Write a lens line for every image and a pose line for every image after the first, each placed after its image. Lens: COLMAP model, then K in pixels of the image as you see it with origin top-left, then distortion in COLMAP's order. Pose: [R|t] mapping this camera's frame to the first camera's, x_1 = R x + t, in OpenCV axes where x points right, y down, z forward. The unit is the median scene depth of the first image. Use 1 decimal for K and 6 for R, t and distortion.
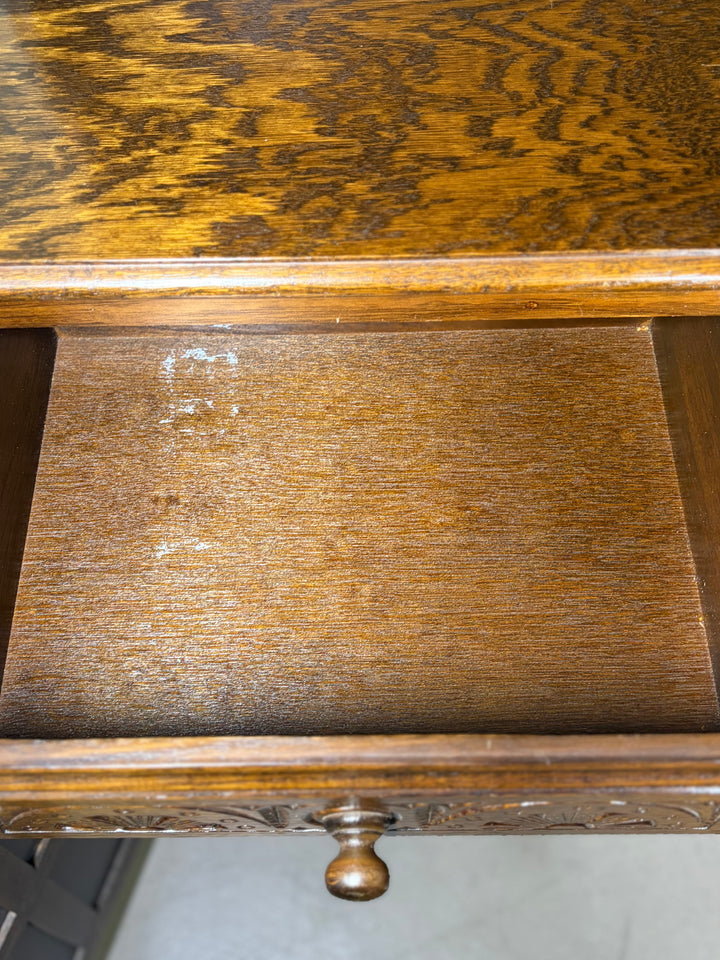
lens RADIAL K [[853.3, 0, 359.8], [0, 853.3, 486.5], [0, 0, 1]] dist [0.006584, 0.004652]
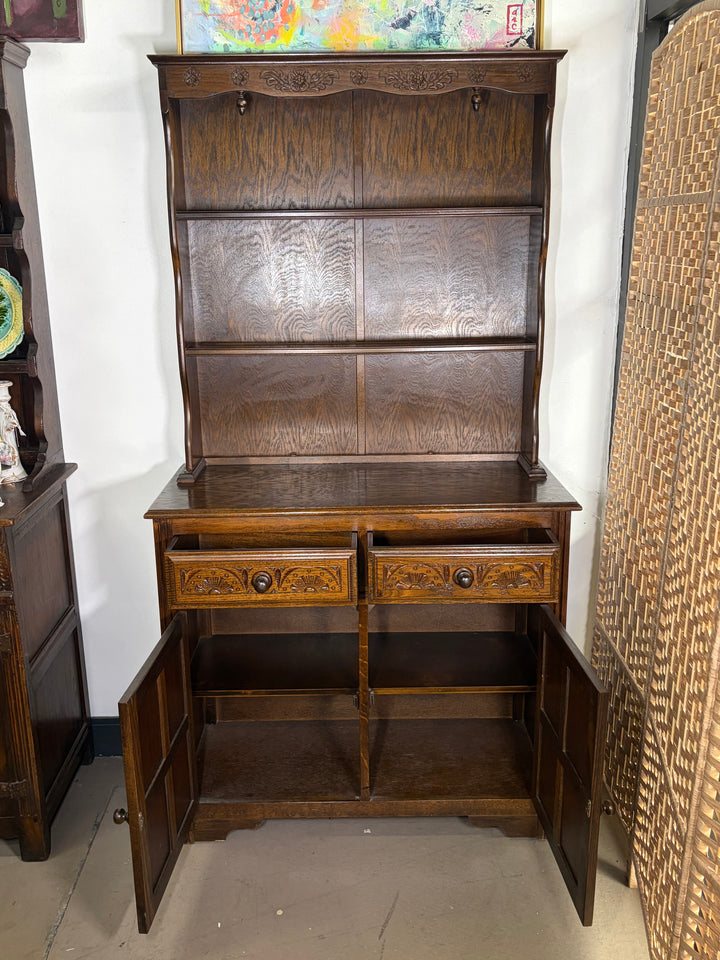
lens RADIAL K [[875.4, 0, 360.4], [0, 875.4, 492.4], [0, 0, 1]] dist [0.006837, -0.009227]
pose [[1.000000, 0.000551, 0.000754, 0.479270], [0.000177, 0.680778, -0.732489, 2.991494], [-0.000917, 0.732489, 0.680778, -2.214769]]
